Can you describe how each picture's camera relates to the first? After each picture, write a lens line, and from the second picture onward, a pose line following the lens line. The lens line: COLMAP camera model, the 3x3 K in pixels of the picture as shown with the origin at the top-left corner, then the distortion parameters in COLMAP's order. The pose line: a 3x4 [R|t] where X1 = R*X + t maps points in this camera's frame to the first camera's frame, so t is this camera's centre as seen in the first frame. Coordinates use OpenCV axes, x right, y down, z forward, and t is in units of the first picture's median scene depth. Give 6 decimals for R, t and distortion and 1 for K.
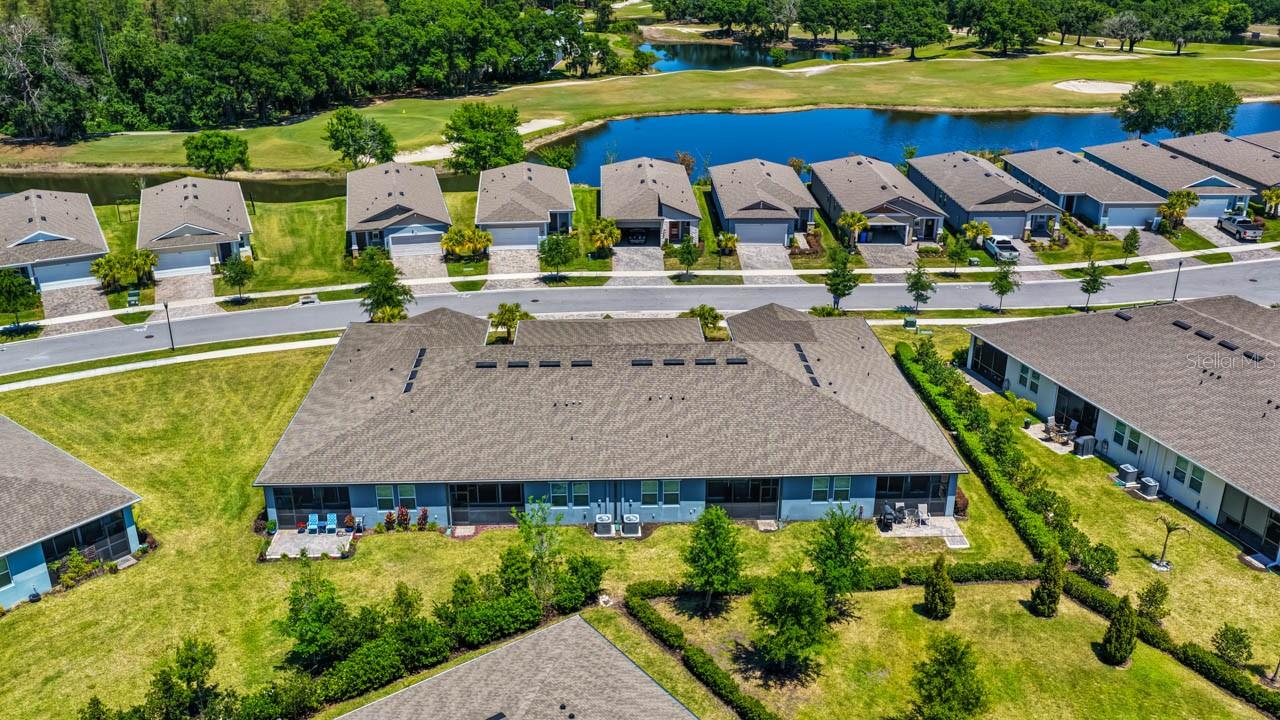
lens RADIAL K [[1060.5, 0, 640.0], [0, 1060.5, 360.0], [0, 0, 1]] dist [-0.020286, 0.038915]
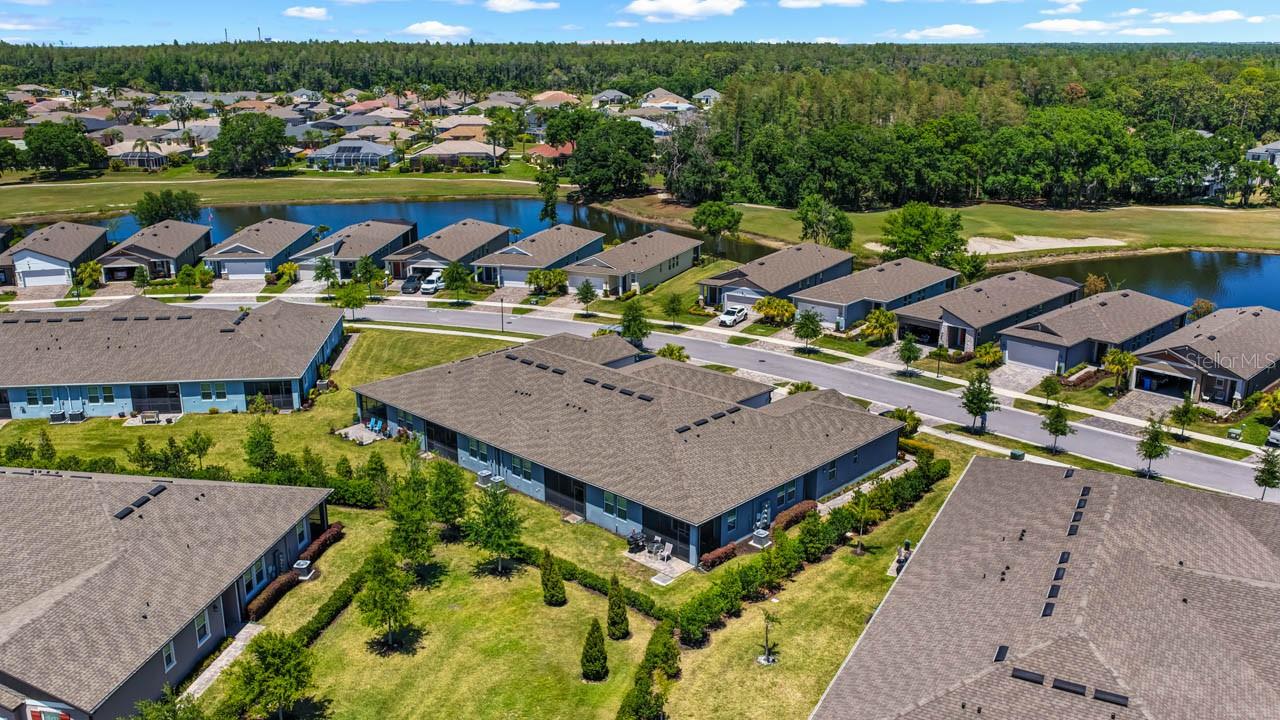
lens RADIAL K [[1060.5, 0, 640.0], [0, 1060.5, 360.0], [0, 0, 1]] dist [-0.020286, 0.038915]
pose [[0.697610, 0.204212, -0.686759, 0.527895], [-0.270121, 0.962753, 0.011891, -0.030736], [0.663608, 0.177212, 0.726788, 0.066096]]
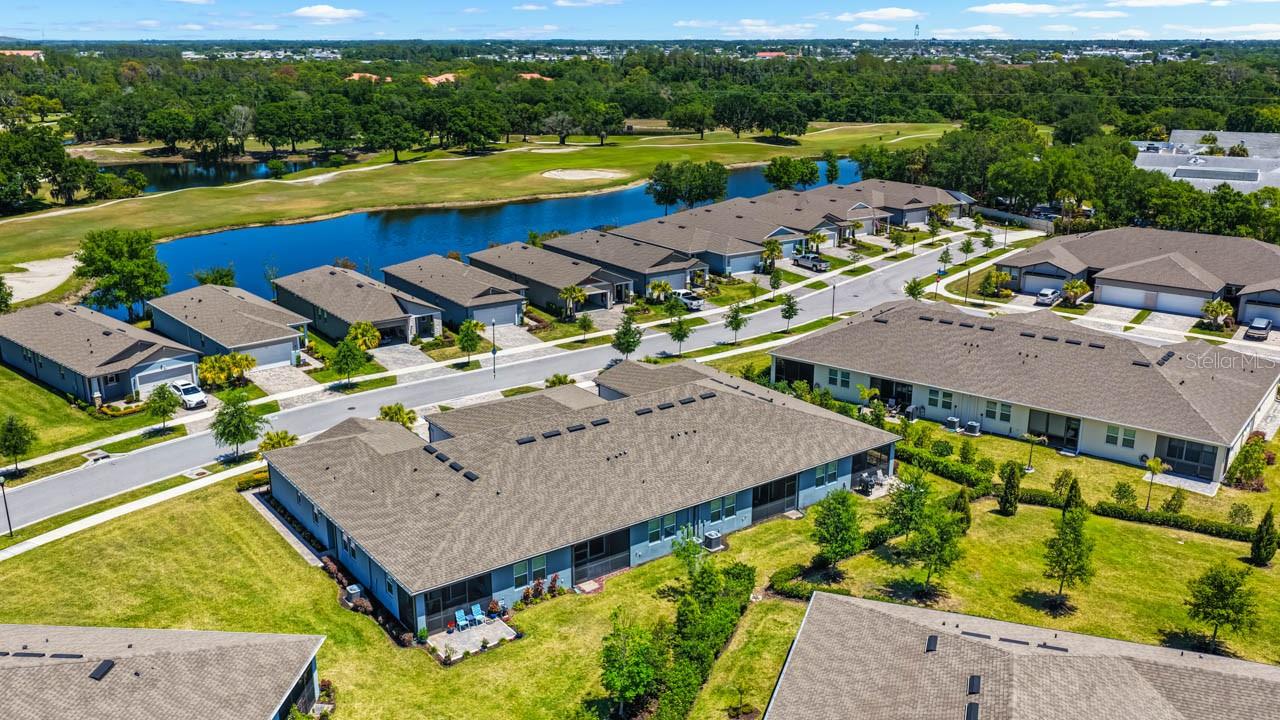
lens RADIAL K [[1060.5, 0, 640.0], [0, 1060.5, 360.0], [0, 0, 1]] dist [-0.020286, 0.038915]
pose [[0.828202, -0.162309, 0.536411, -0.351787], [0.213285, 0.976403, -0.033863, -0.008078], [-0.518258, 0.142453, 0.843277, 0.018228]]
